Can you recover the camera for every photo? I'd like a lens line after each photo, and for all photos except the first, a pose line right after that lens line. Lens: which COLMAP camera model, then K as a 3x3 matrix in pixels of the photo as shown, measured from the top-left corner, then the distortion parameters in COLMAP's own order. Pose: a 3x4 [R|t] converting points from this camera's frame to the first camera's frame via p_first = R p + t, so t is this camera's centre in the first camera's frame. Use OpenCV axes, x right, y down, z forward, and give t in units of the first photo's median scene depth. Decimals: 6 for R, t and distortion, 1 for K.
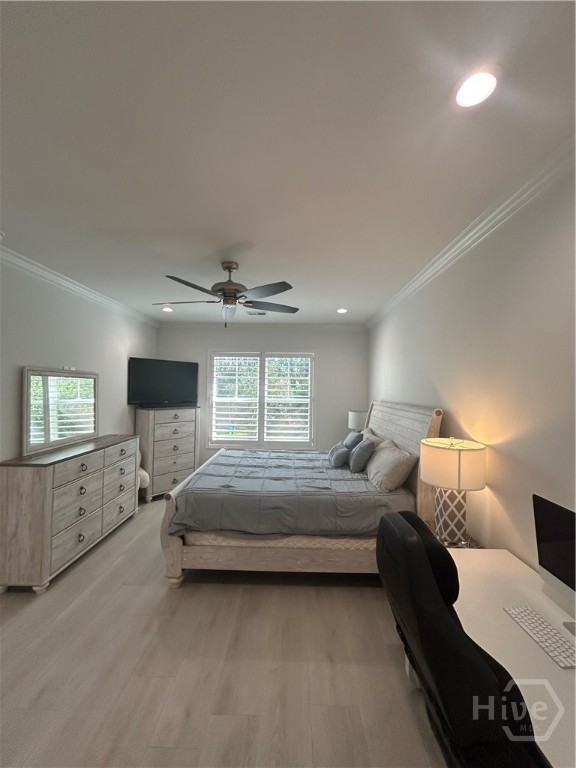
lens RADIAL K [[308.8, 0, 287.8], [0, 308.8, 384.8], [0, 0, 1]] dist [0.001717, -0.000119]
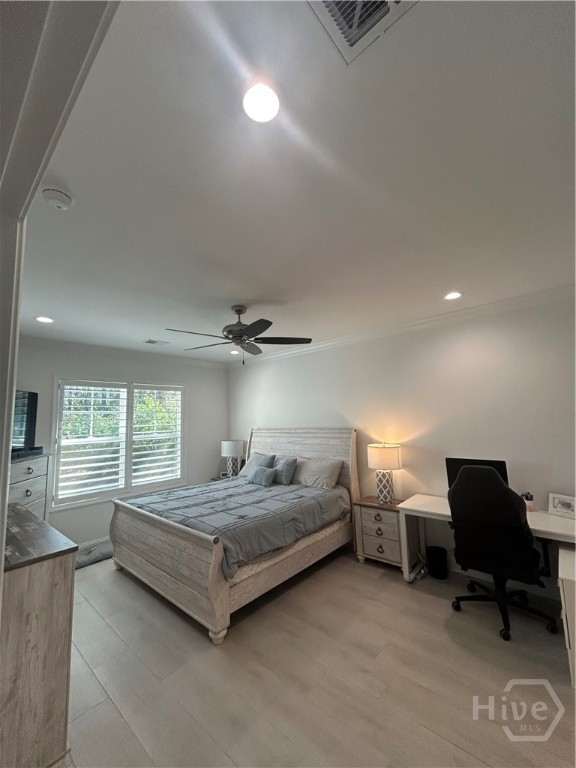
lens RADIAL K [[308.8, 0, 292.9], [0, 308.8, 382.3], [0, 0, 1]] dist [0.001717, -0.000119]
pose [[0.642062, 0.055814, 0.764618, -0.914596], [0.030486, 0.994699, -0.098209, -0.012885], [-0.766046, 0.086366, 0.636957, 0.174180]]
